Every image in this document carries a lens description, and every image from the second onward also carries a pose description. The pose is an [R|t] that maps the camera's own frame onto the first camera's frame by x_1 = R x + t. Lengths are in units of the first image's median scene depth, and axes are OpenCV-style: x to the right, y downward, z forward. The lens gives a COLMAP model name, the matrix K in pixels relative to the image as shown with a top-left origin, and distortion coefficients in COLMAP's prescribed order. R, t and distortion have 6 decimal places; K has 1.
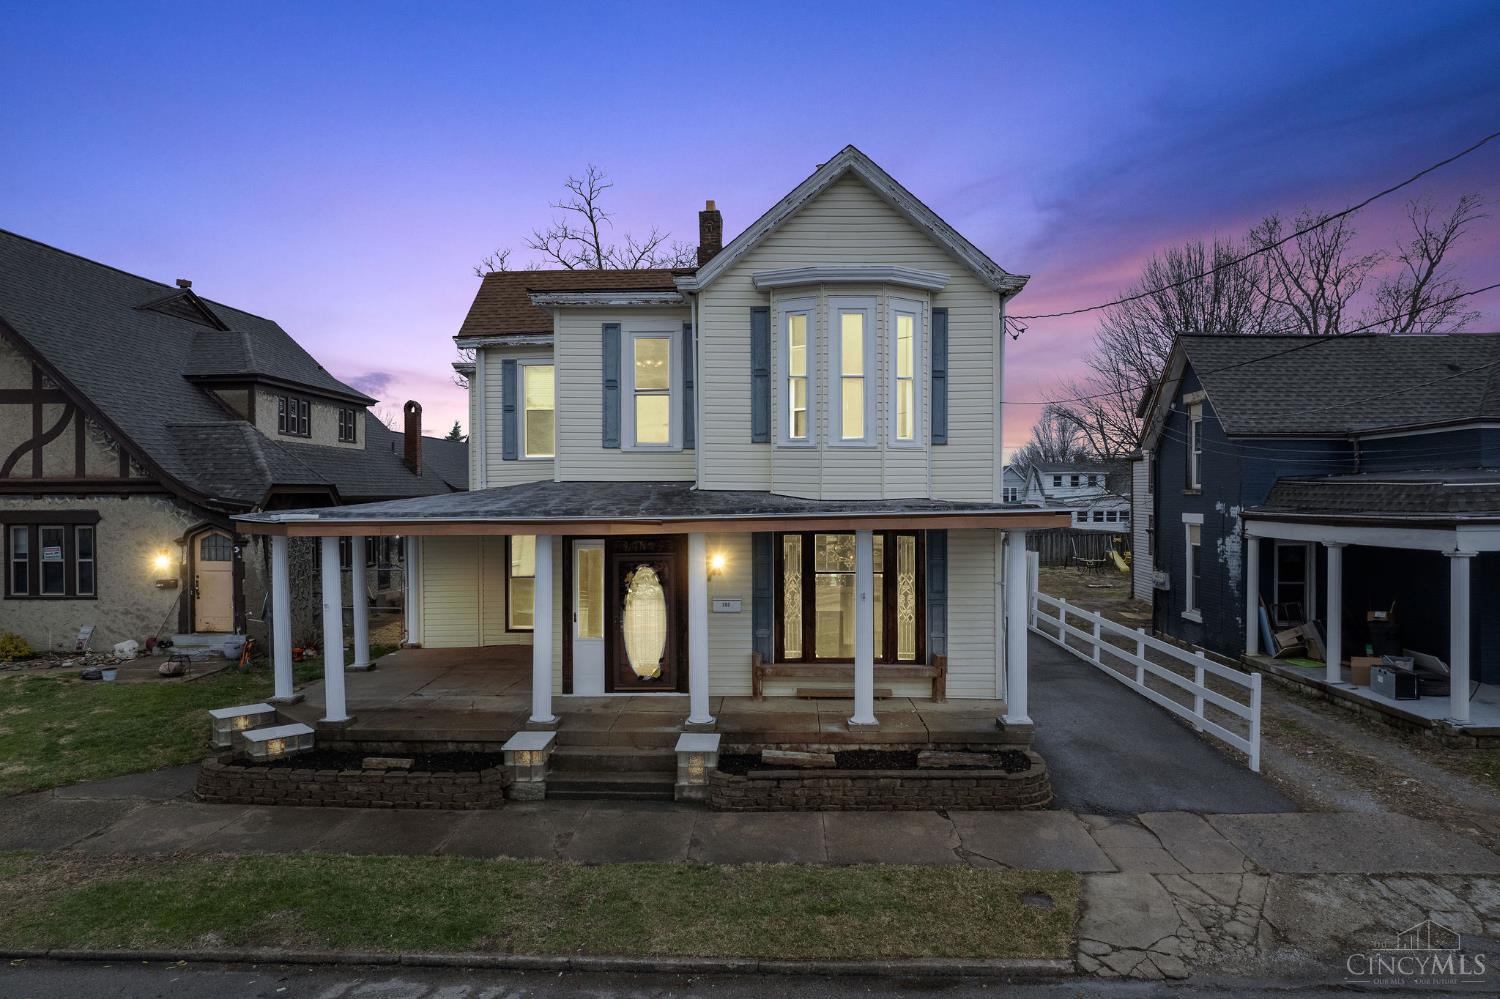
lens RADIAL K [[976.0, 0, 758.8], [0, 976.0, 501.4], [0, 0, 1]] dist [-0.083446, 0.077508]
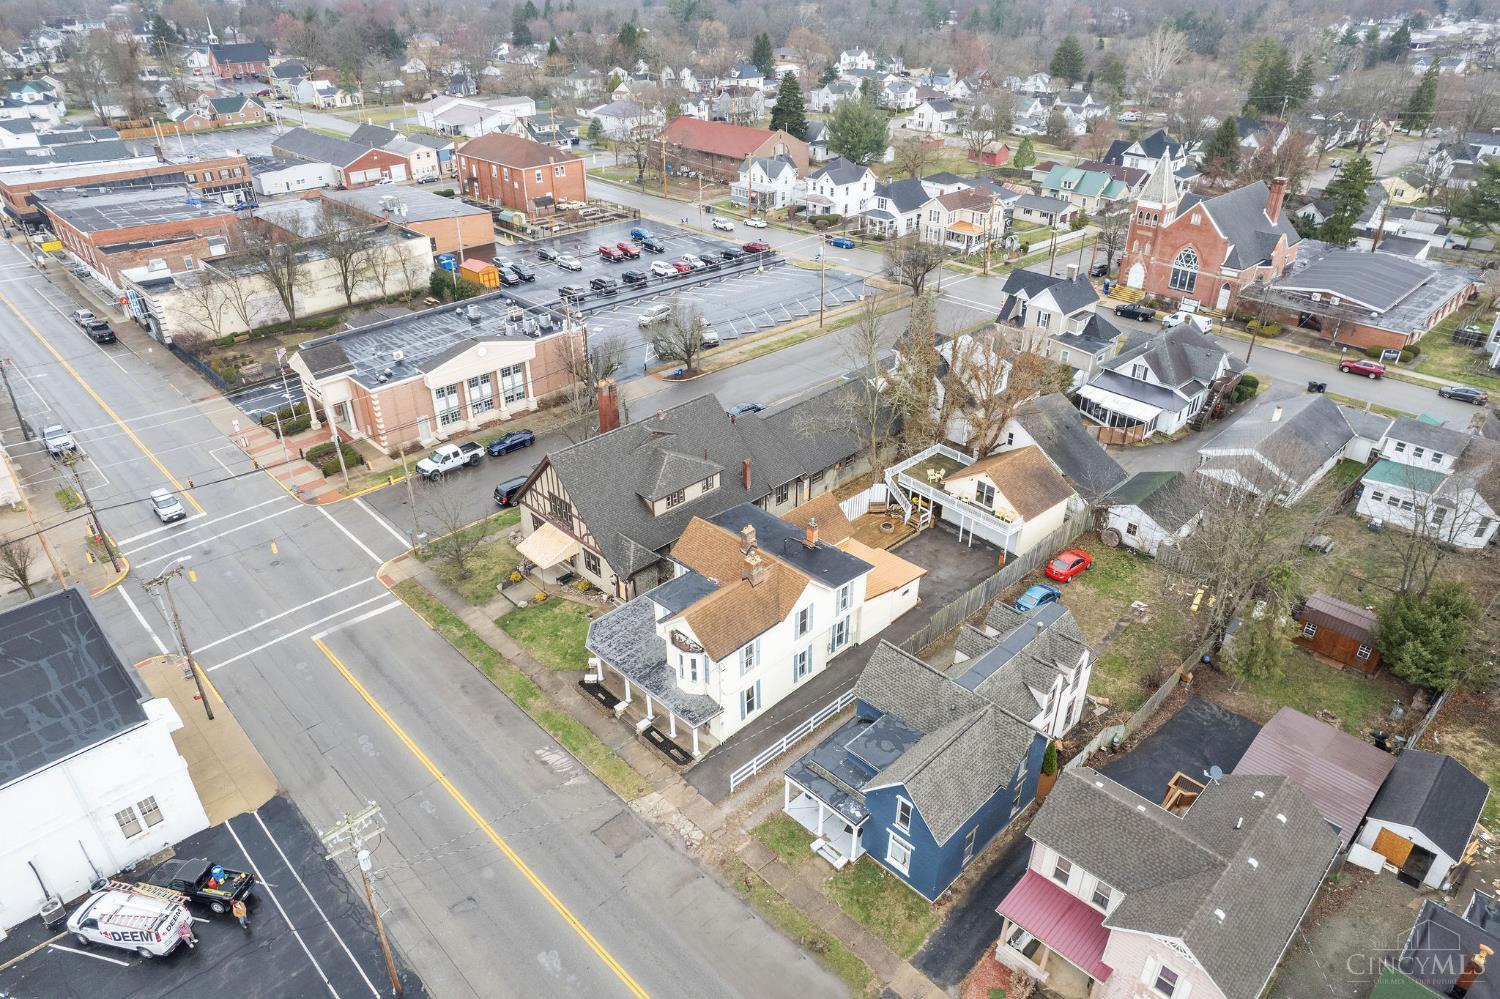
lens RADIAL K [[962.1, 0, 756.9], [0, 962.1, 500.6], [0, 0, 1]] dist [-0.078282, 0.069467]
pose [[0.723526, 0.358791, -0.589728, 2.937221], [-0.009762, 0.859543, 0.510969, -3.351785], [0.690228, -0.363943, 0.625404, -1.253411]]
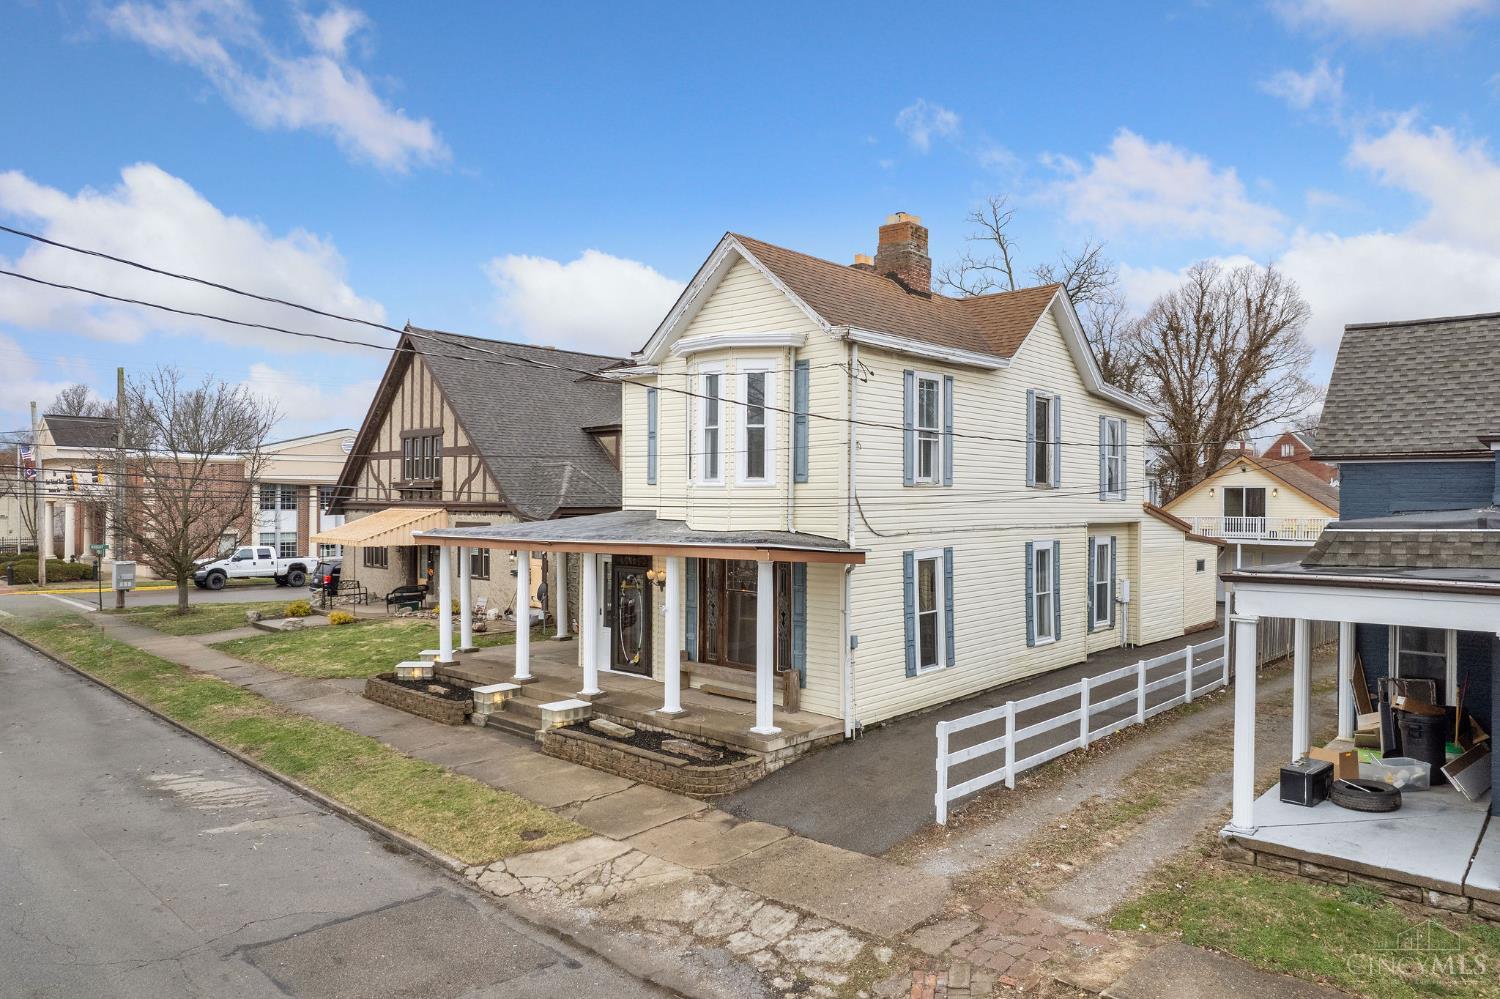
lens RADIAL K [[987.8, 0, 740.8], [0, 987.8, 502.6], [0, 0, 1]] dist [-0.080790, 0.076598]
pose [[0.746659, 0.007292, -0.665168, 1.121365], [-0.013081, 0.999908, -0.003722, -0.038314], [0.665079, 0.011480, 0.746685, 0.136276]]
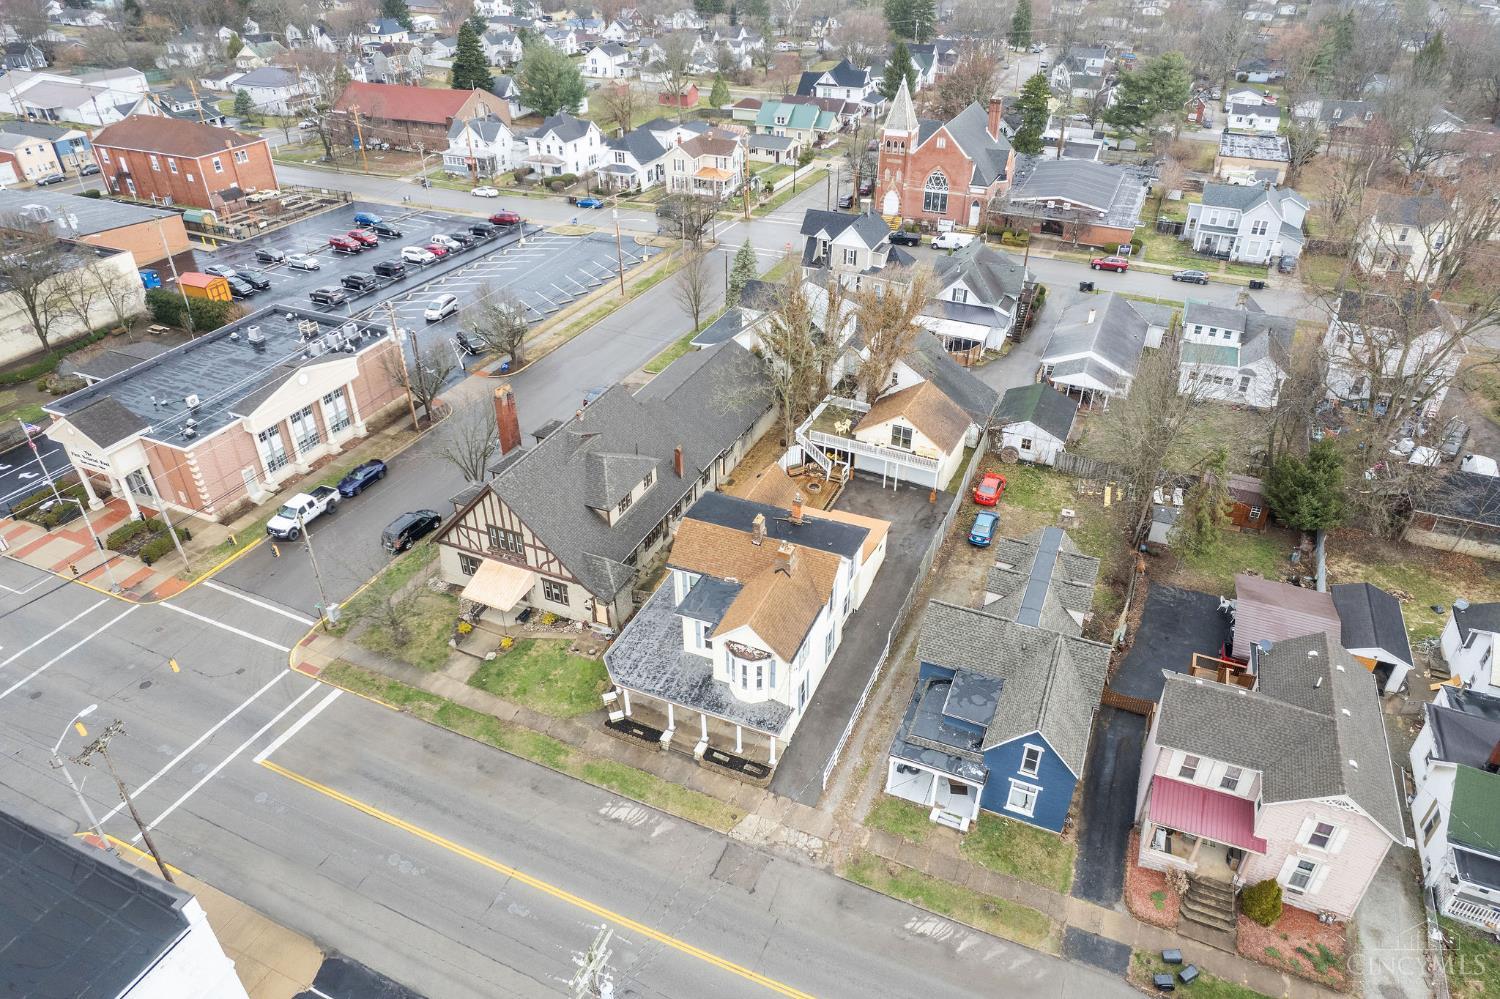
lens RADIAL K [[976.0, 0, 758.8], [0, 976.0, 501.4], [0, 0, 1]] dist [-0.083446, 0.077508]
pose [[0.928157, 0.212731, -0.305402, 1.394296], [-0.011784, 0.836941, 0.547167, -3.359843], [0.372003, -0.504258, 0.779319, -1.925051]]
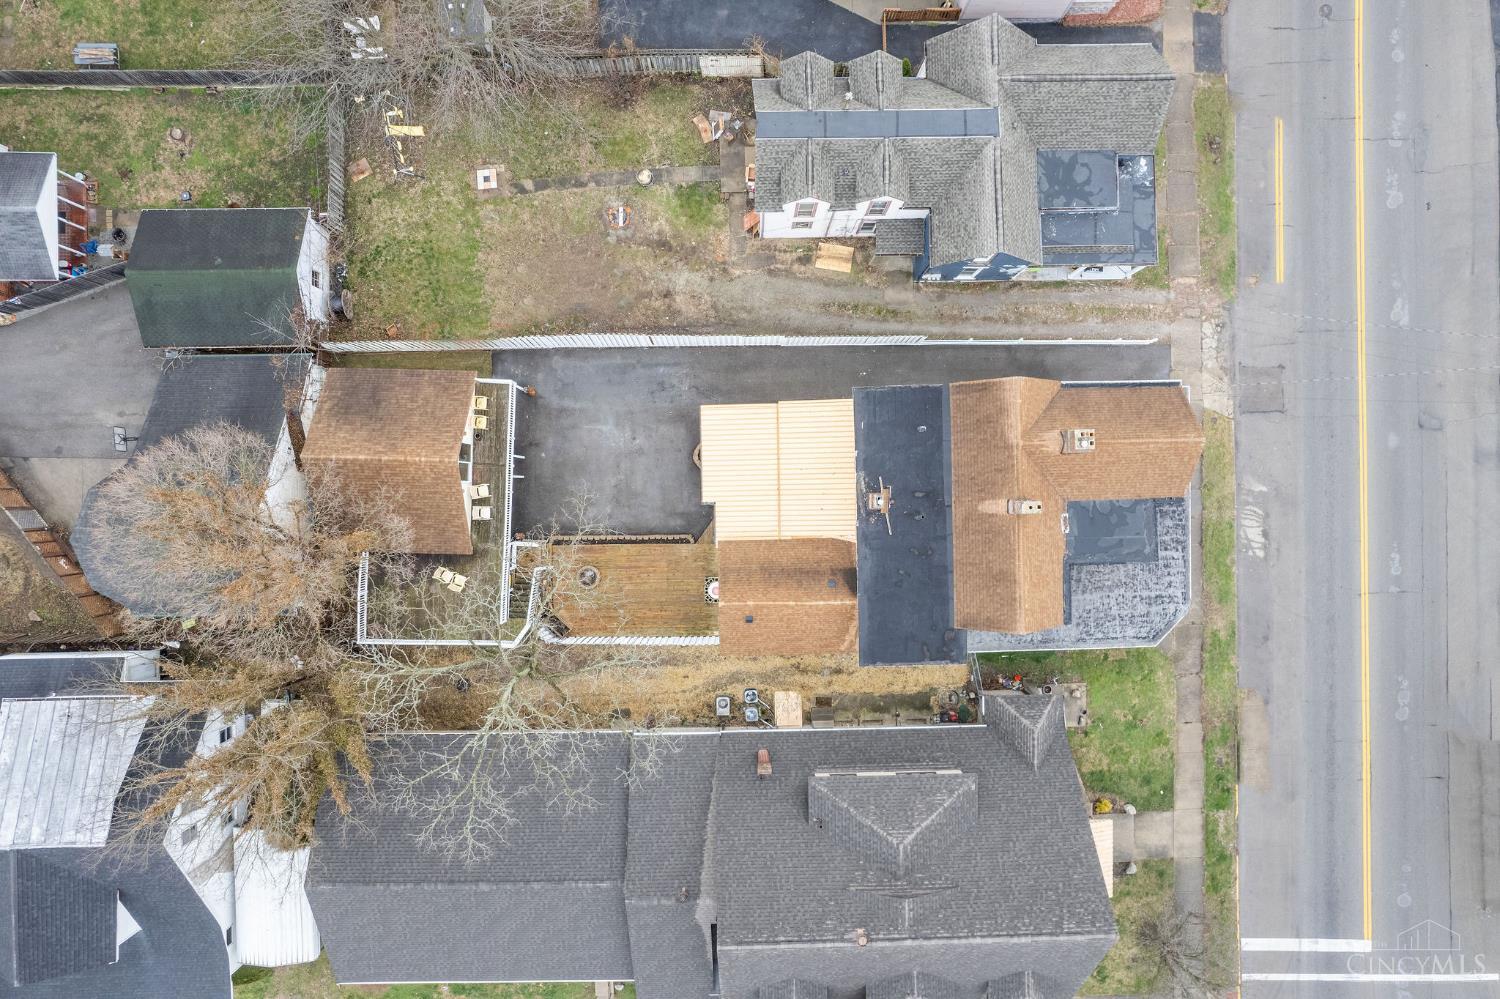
lens RADIAL K [[962.1, 0, 756.9], [0, 962.1, 500.6], [0, 0, 1]] dist [-0.078282, 0.069467]
pose [[-0.048937, -0.998802, -0.000099, -0.017806], [0.009017, -0.000541, 0.999959, -3.794473], [-0.998761, 0.048934, 0.009032, 2.736316]]
